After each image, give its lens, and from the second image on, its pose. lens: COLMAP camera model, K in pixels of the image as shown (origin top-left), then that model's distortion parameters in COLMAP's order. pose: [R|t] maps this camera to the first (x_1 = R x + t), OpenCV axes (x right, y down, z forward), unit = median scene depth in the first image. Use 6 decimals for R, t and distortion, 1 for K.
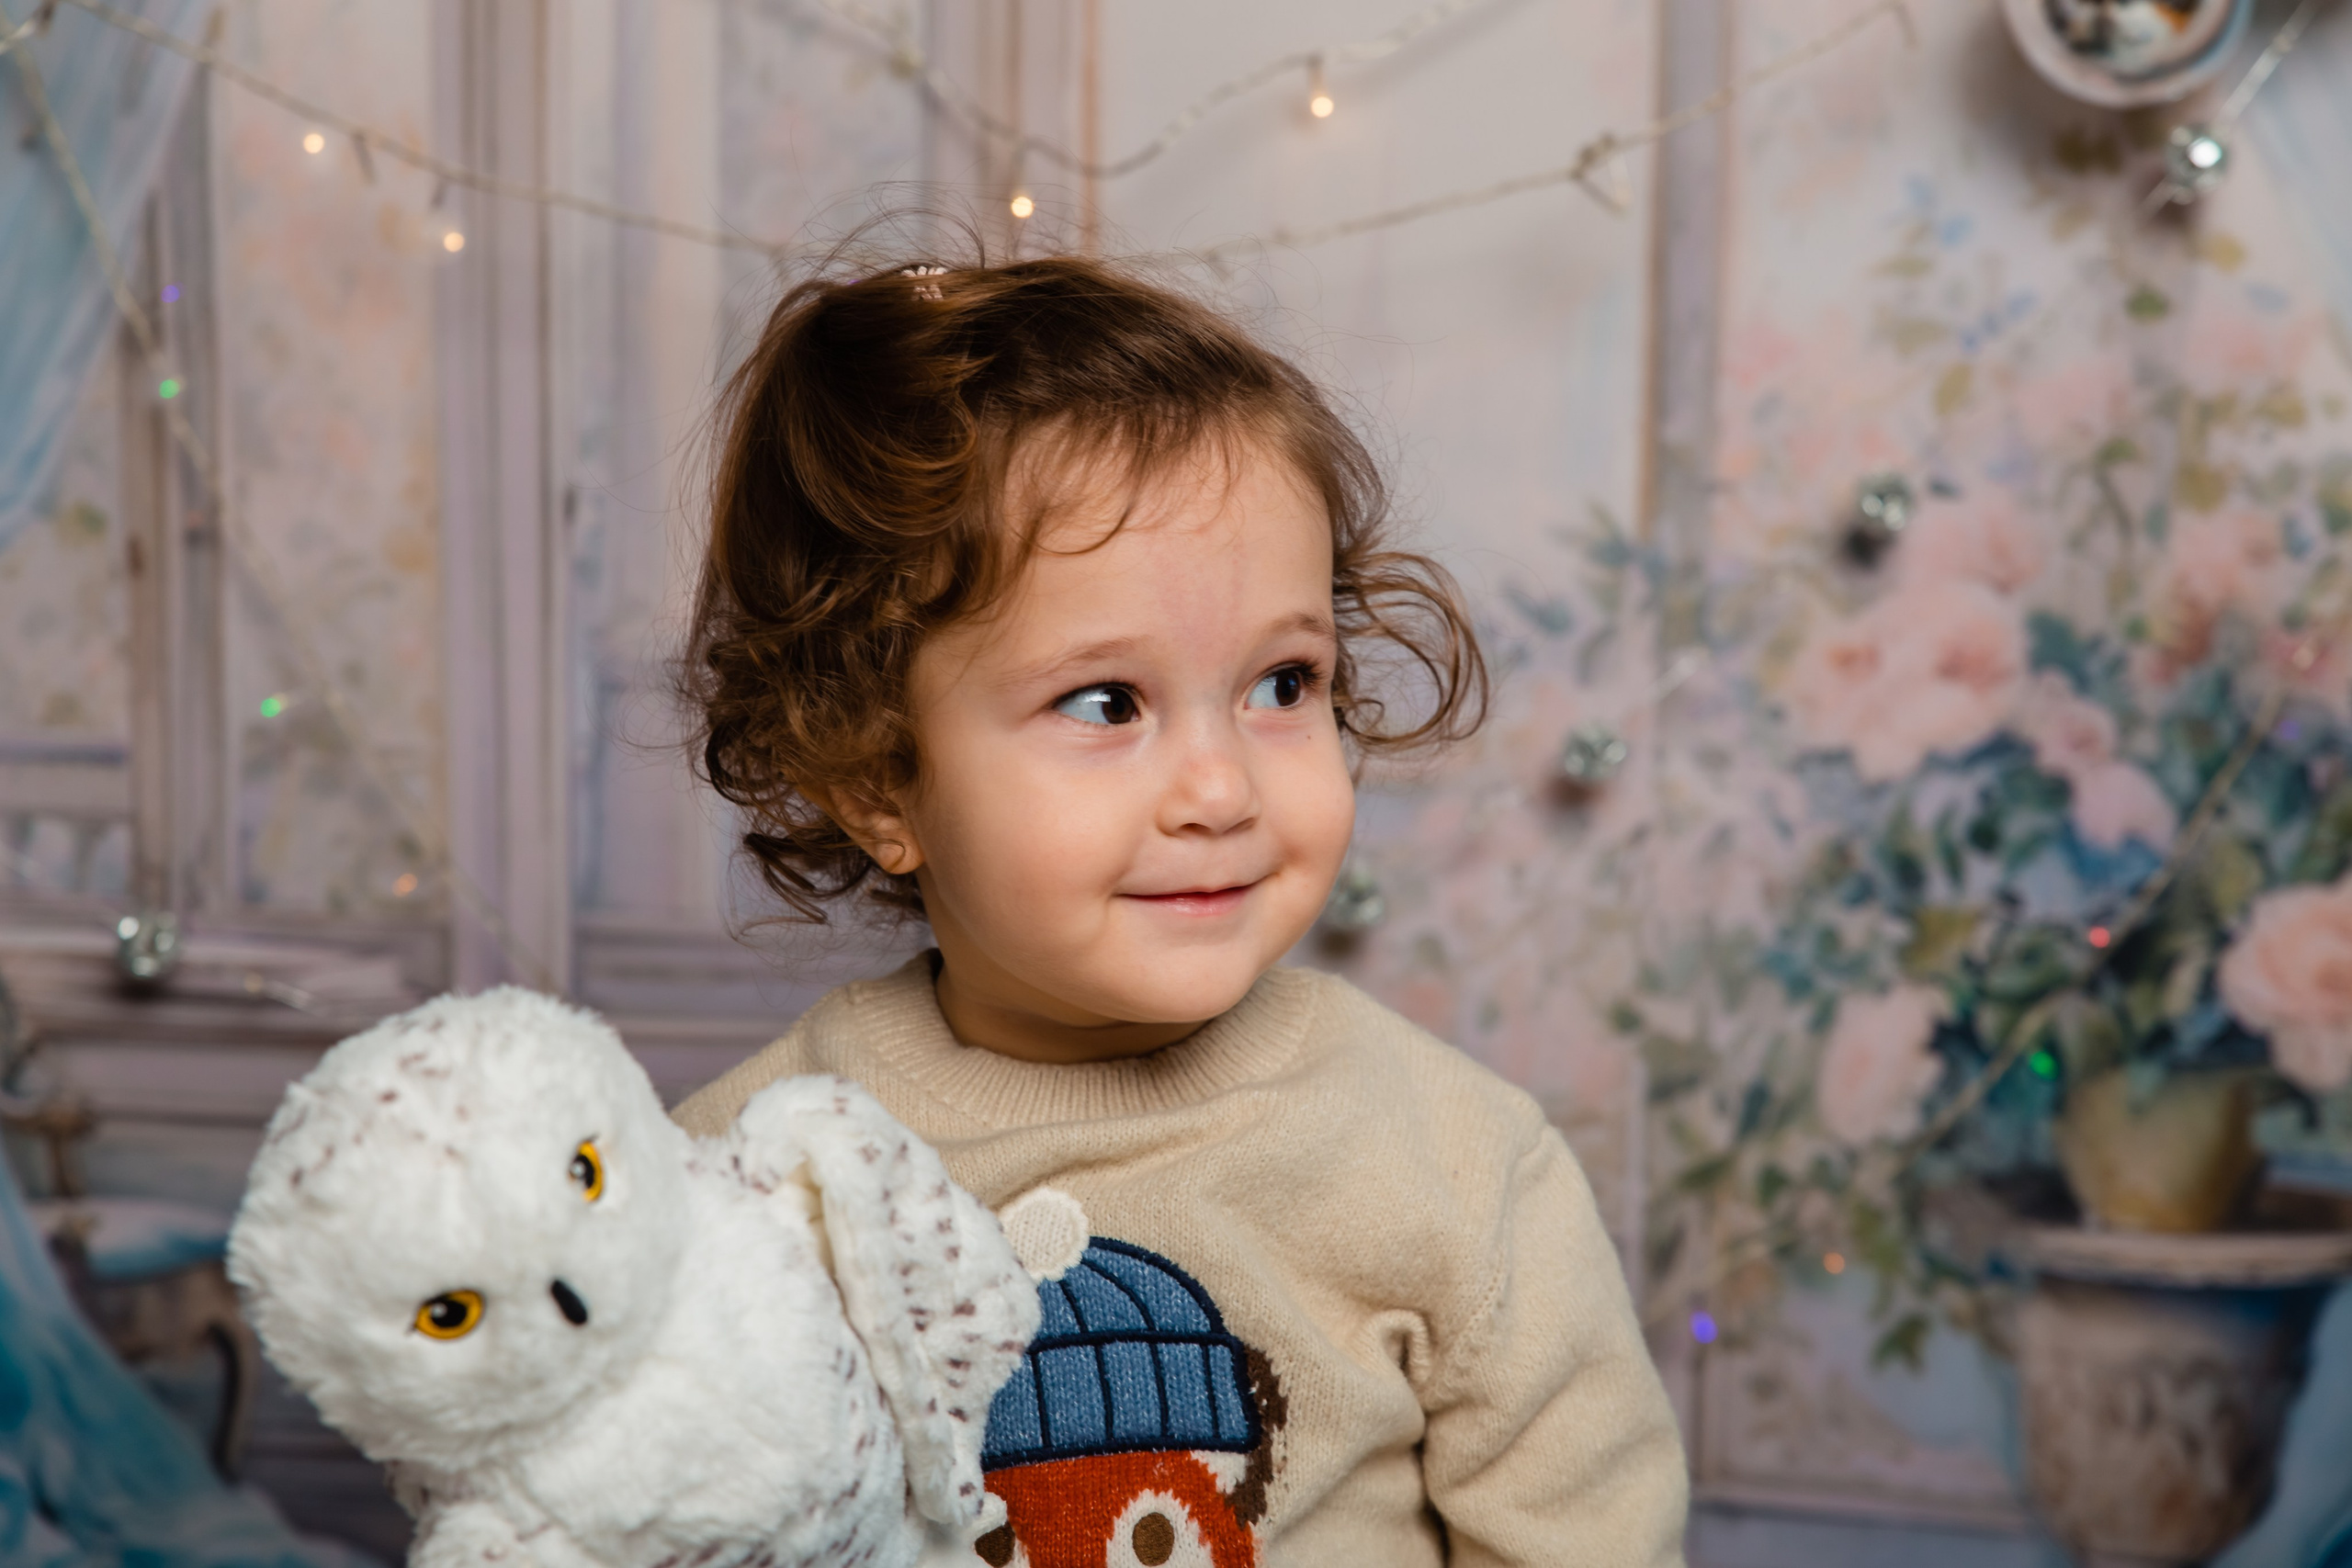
lens RADIAL K [[4378.4, 0, 1176.0], [0, 4378.4, 784.0], [0, 0, 1]] dist [-0.030171, 0.424737]
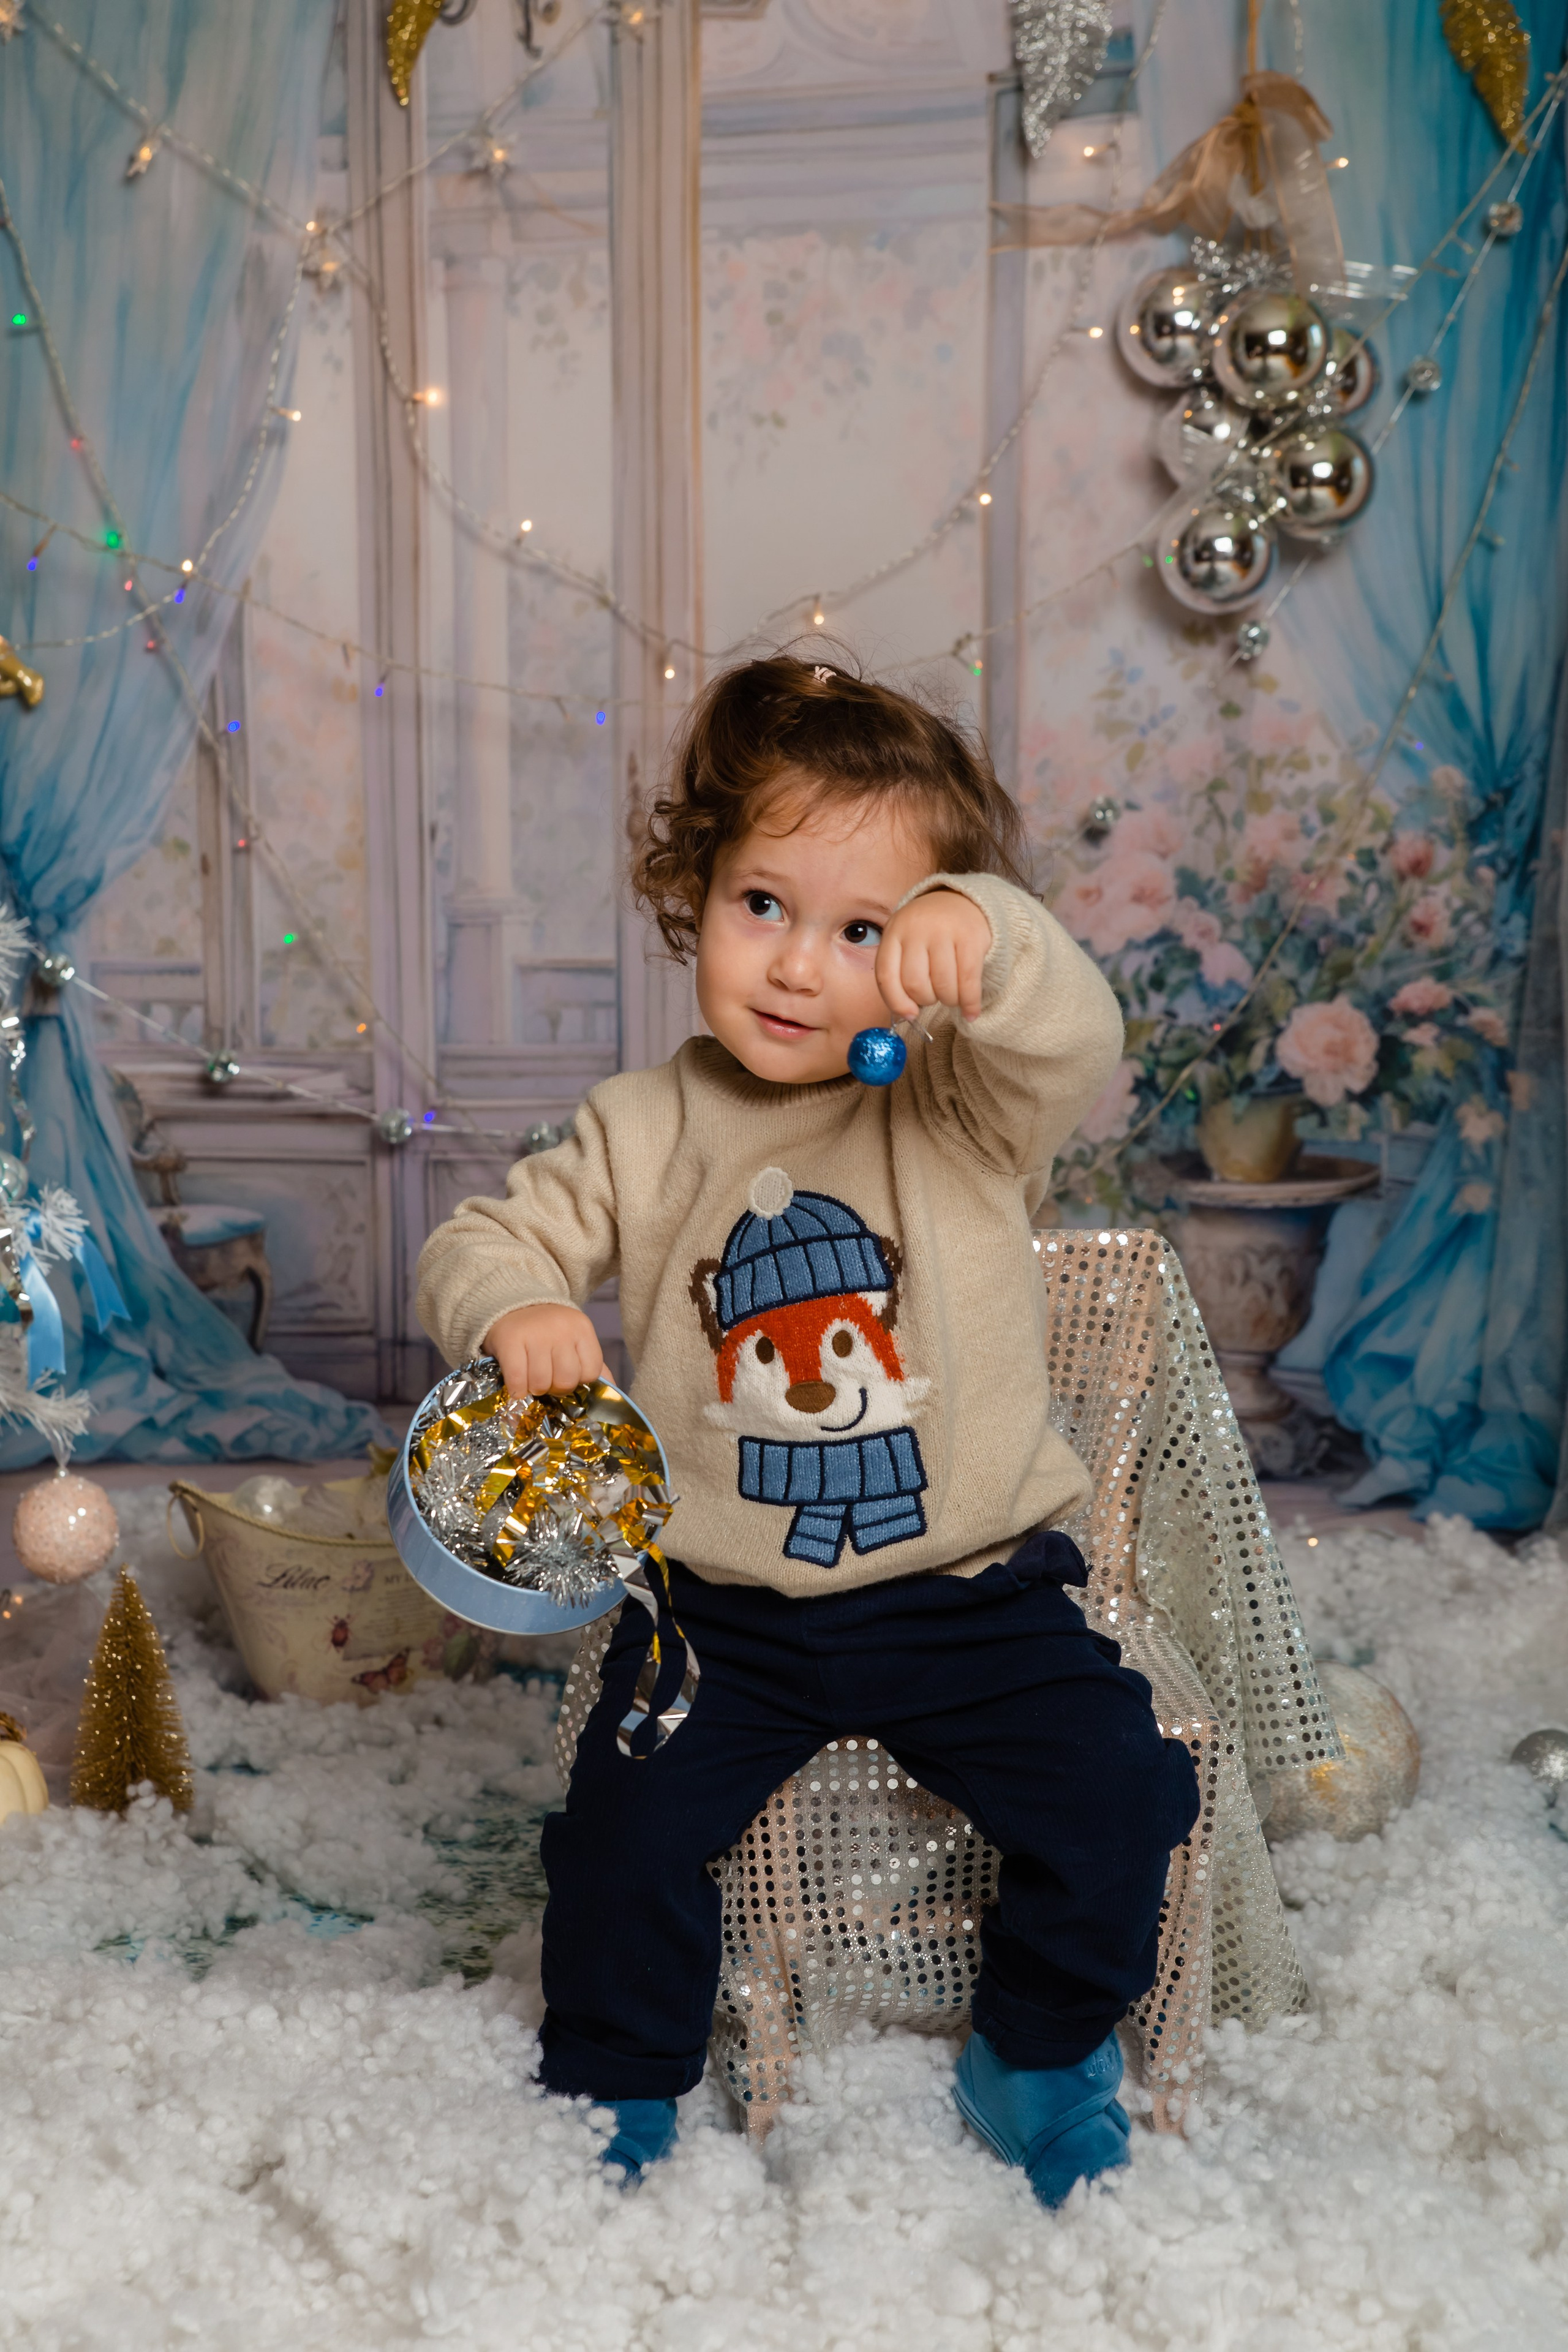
lens RADIAL K [[3562.0, 0, 748.3], [0, 3562.0, 1160.9], [0, 0, 1]] dist [-0.001036, -0.006219]
pose [[0.994707, -0.034054, 0.096945, -0.156768], [0.032755, 0.999351, 0.014957, 0.062234], [-0.097392, -0.011703, 0.995177, -0.579846]]
